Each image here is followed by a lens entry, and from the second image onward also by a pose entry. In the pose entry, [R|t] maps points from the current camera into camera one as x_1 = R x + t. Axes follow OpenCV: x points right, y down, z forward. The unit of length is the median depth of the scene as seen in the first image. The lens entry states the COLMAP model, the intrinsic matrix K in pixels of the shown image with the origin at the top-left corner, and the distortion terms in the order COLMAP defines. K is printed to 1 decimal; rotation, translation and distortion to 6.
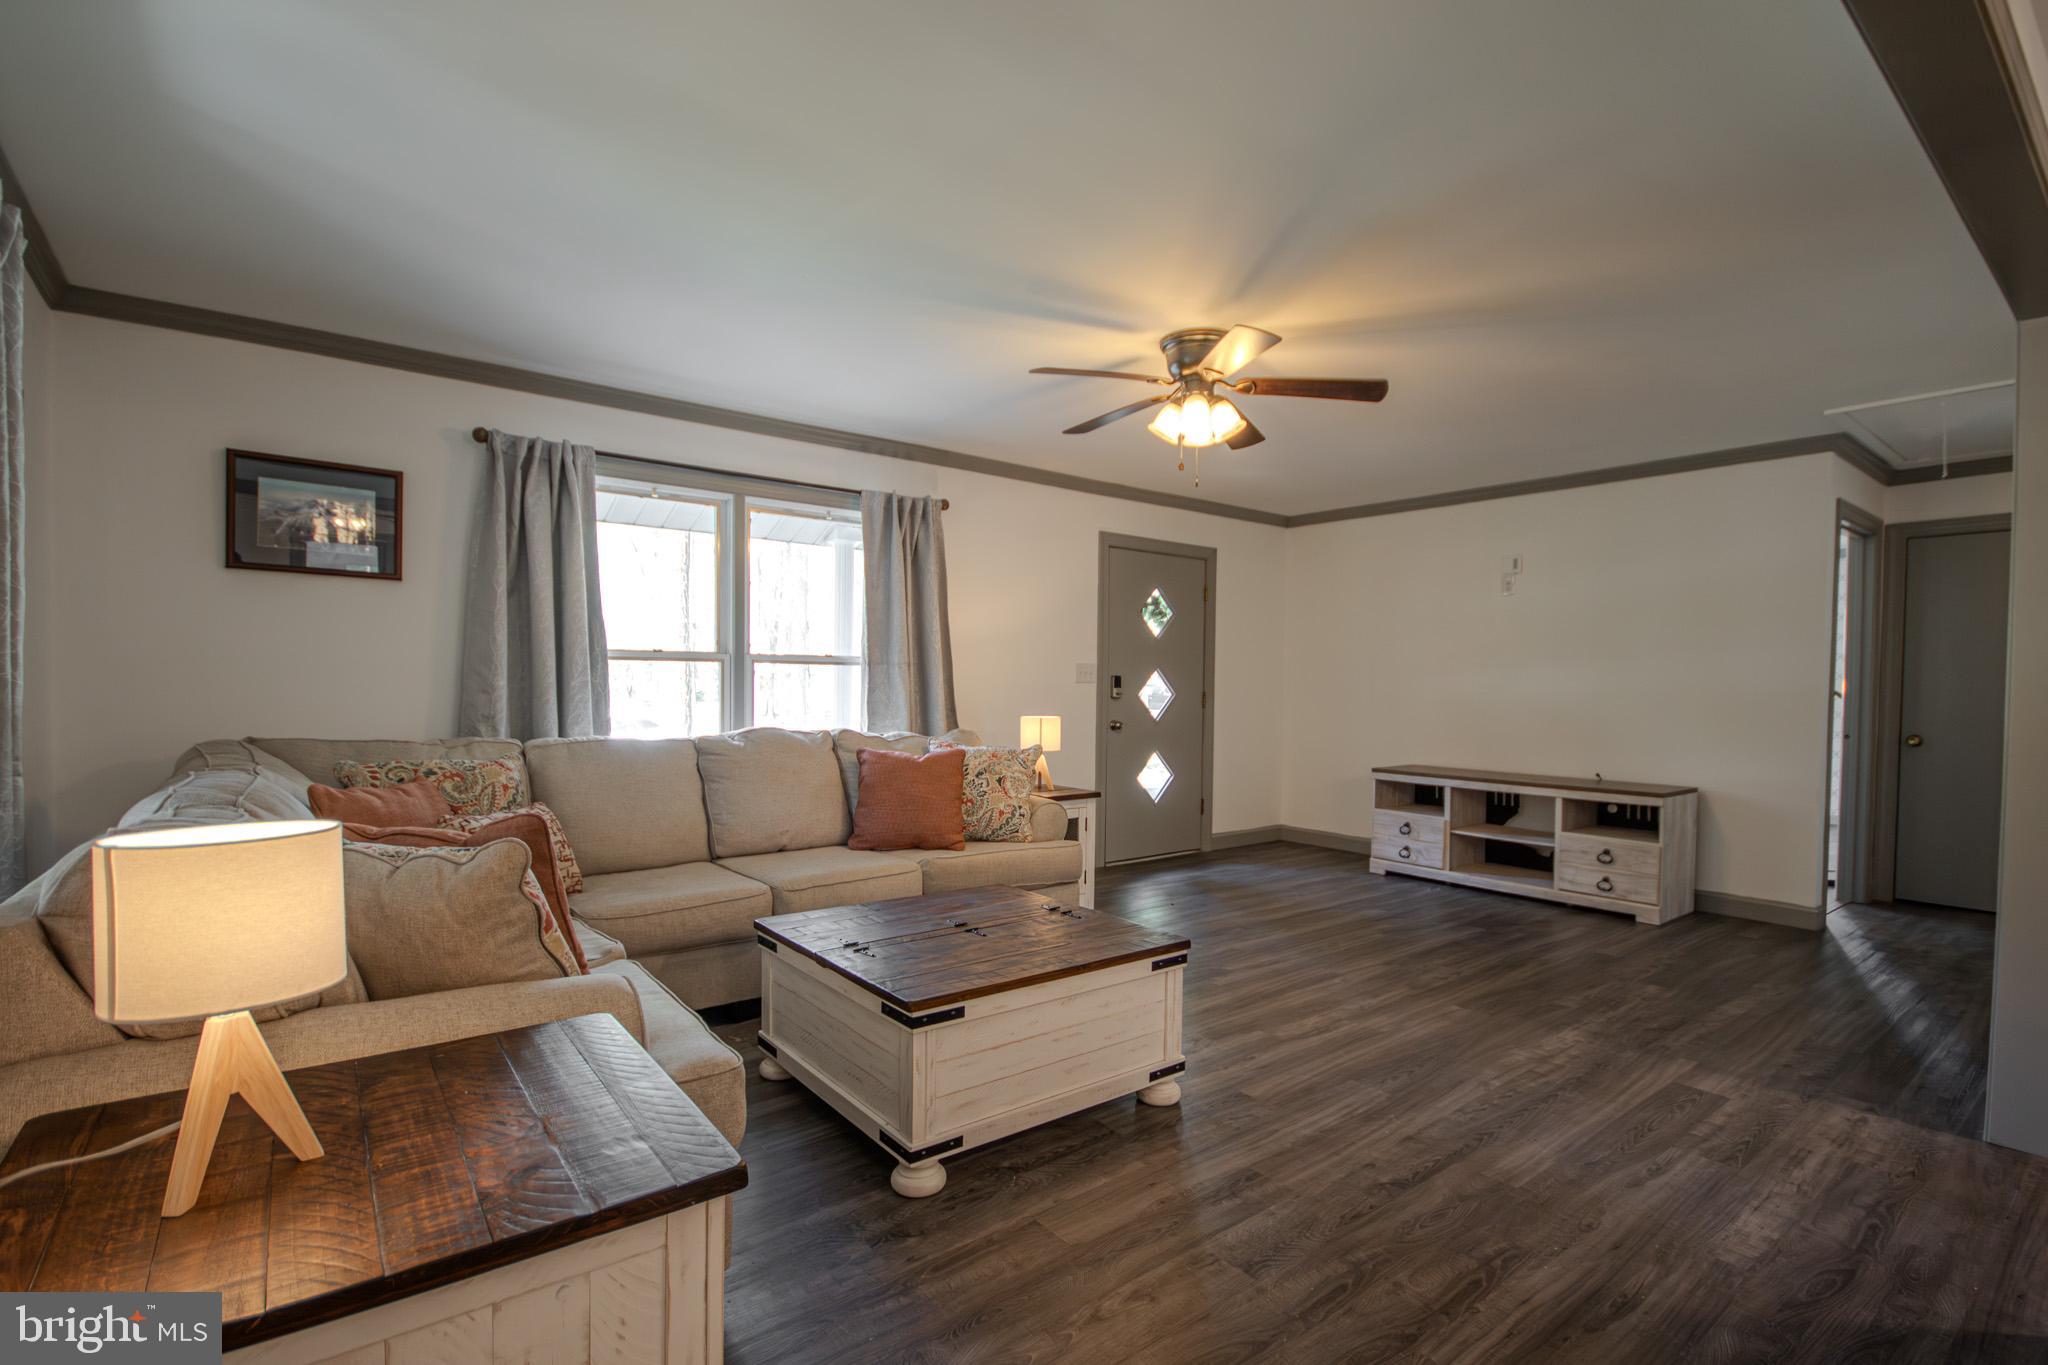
lens RADIAL K [[955.4, 0, 1042.2], [0, 955.4, 686.9], [0, 0, 1]] dist [0.002861, -0.000165]
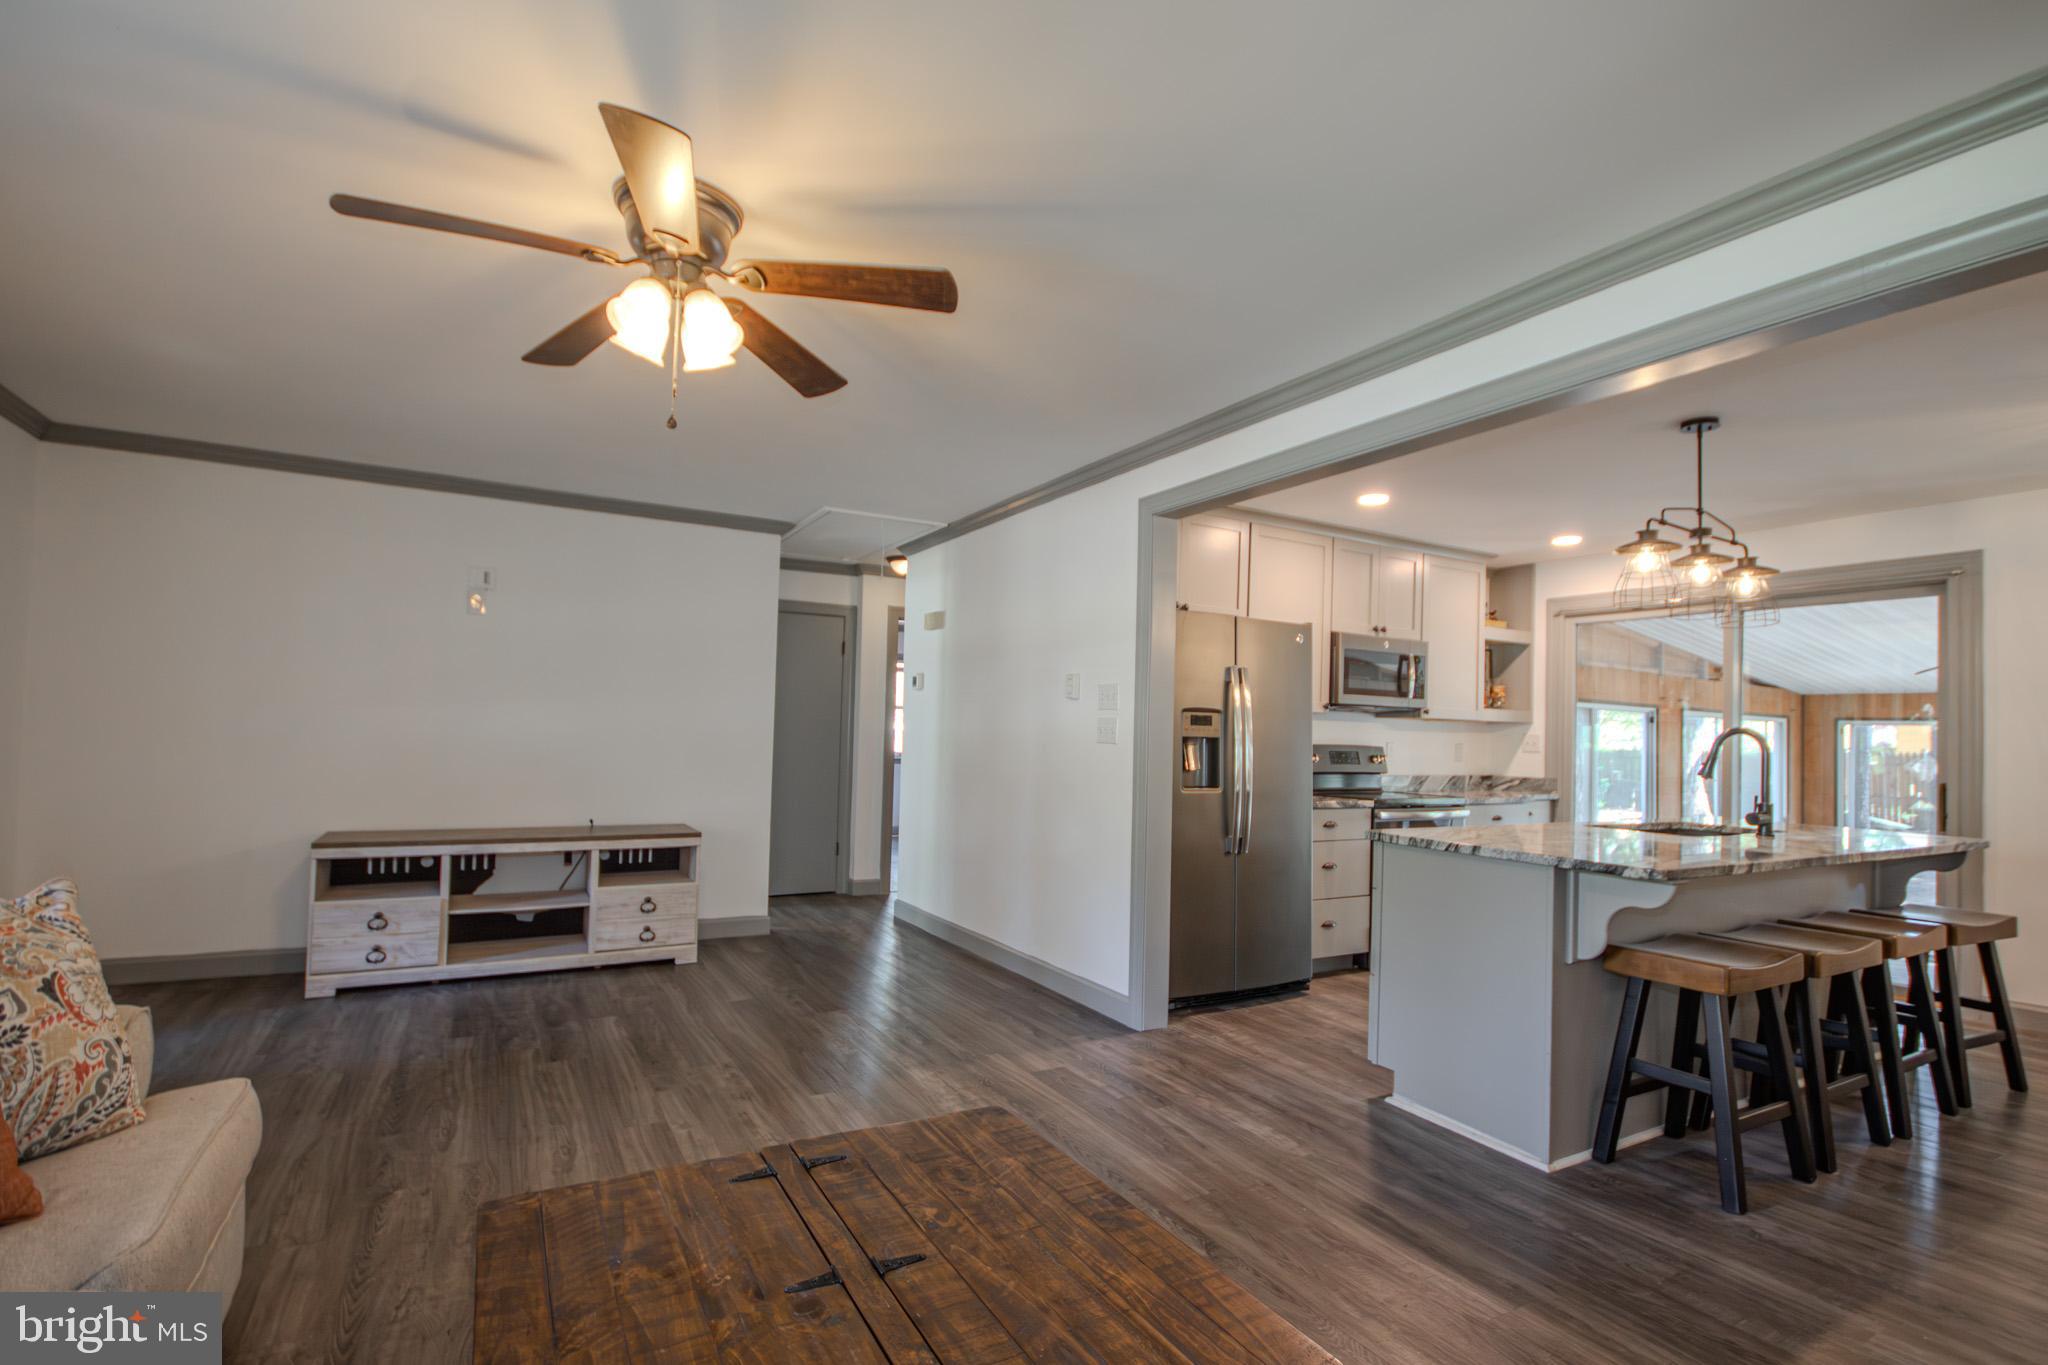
lens RADIAL K [[956.3, 0, 1030.0], [0, 956.3, 710.5], [0, 0, 1]] dist [0.007904, -0.009730]
pose [[0.162595, 0.016501, 0.986555, -0.321159], [-0.017681, 0.999748, -0.013808, -0.012015], [-0.986534, -0.015198, 0.162846, 0.504817]]
